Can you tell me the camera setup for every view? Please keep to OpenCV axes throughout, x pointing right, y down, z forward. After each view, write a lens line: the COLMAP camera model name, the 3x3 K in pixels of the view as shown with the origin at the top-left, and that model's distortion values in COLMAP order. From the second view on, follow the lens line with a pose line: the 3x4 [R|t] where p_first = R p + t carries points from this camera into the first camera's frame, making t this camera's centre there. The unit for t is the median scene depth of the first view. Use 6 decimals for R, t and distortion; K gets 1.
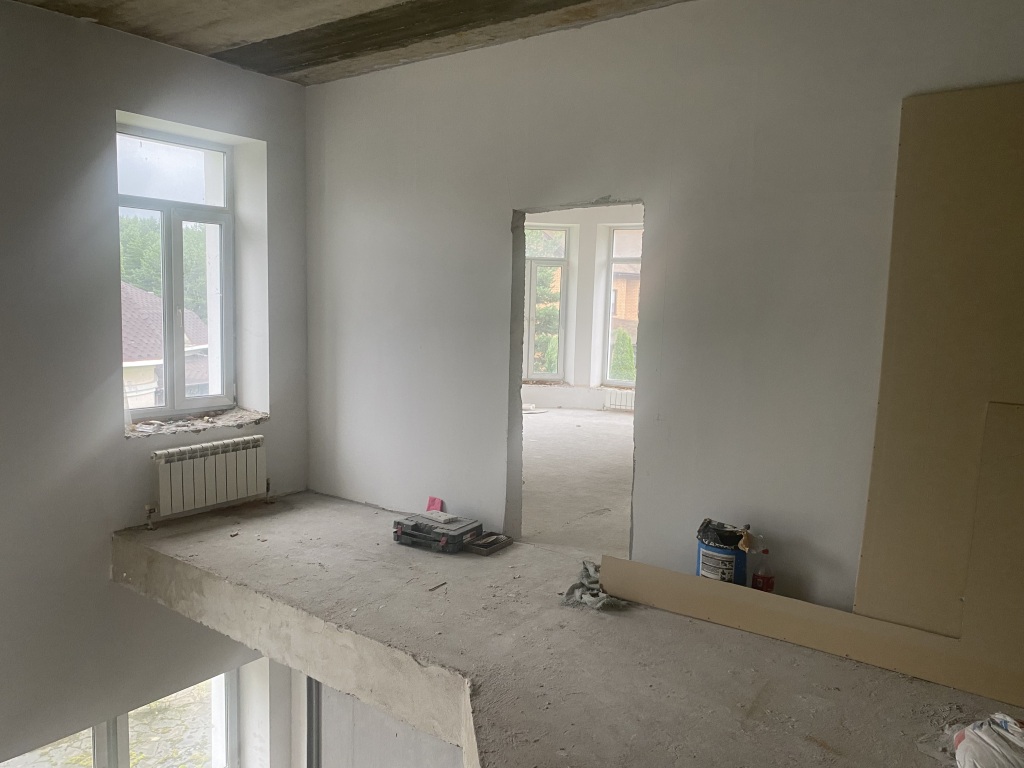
lens RADIAL K [[728.2, 0, 512.0], [0, 728.2, 384.0], [0, 0, 1]] dist [0.000889, -0.002270]
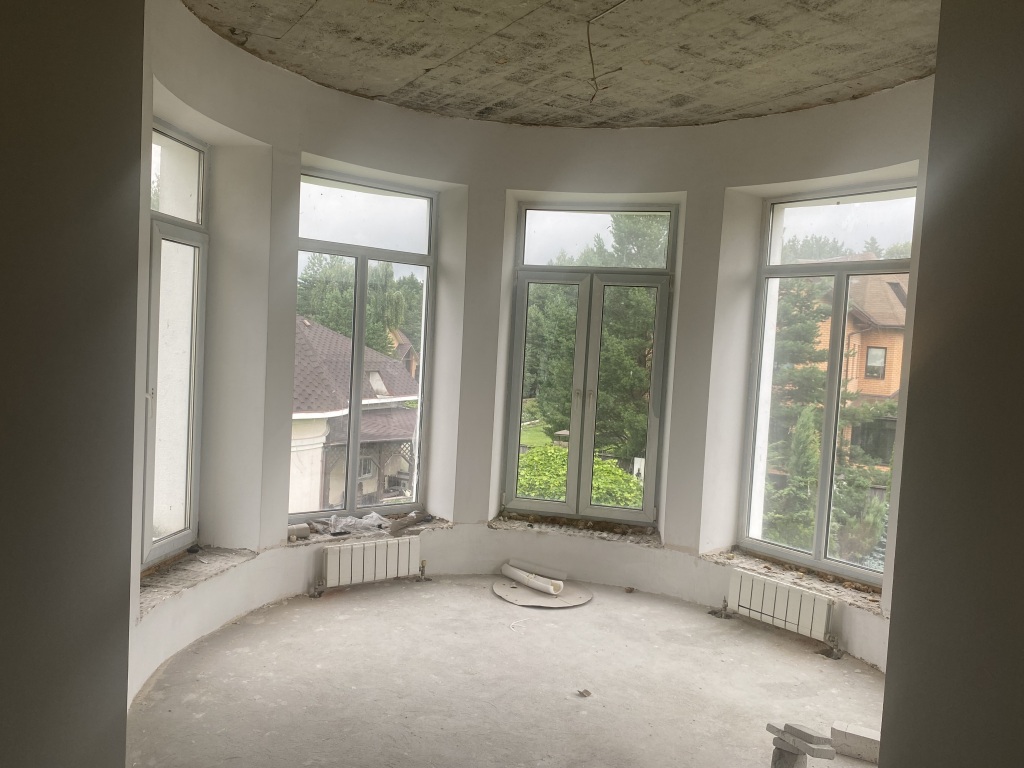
lens RADIAL K [[728.2, 0, 512.0], [0, 728.2, 384.0], [0, 0, 1]] dist [0.000889, -0.002270]
pose [[0.922849, 0.033204, -0.383727, 0.079153], [-0.062480, 0.995987, -0.064080, -0.029559], [0.380059, 0.083112, 0.921221, 0.254647]]
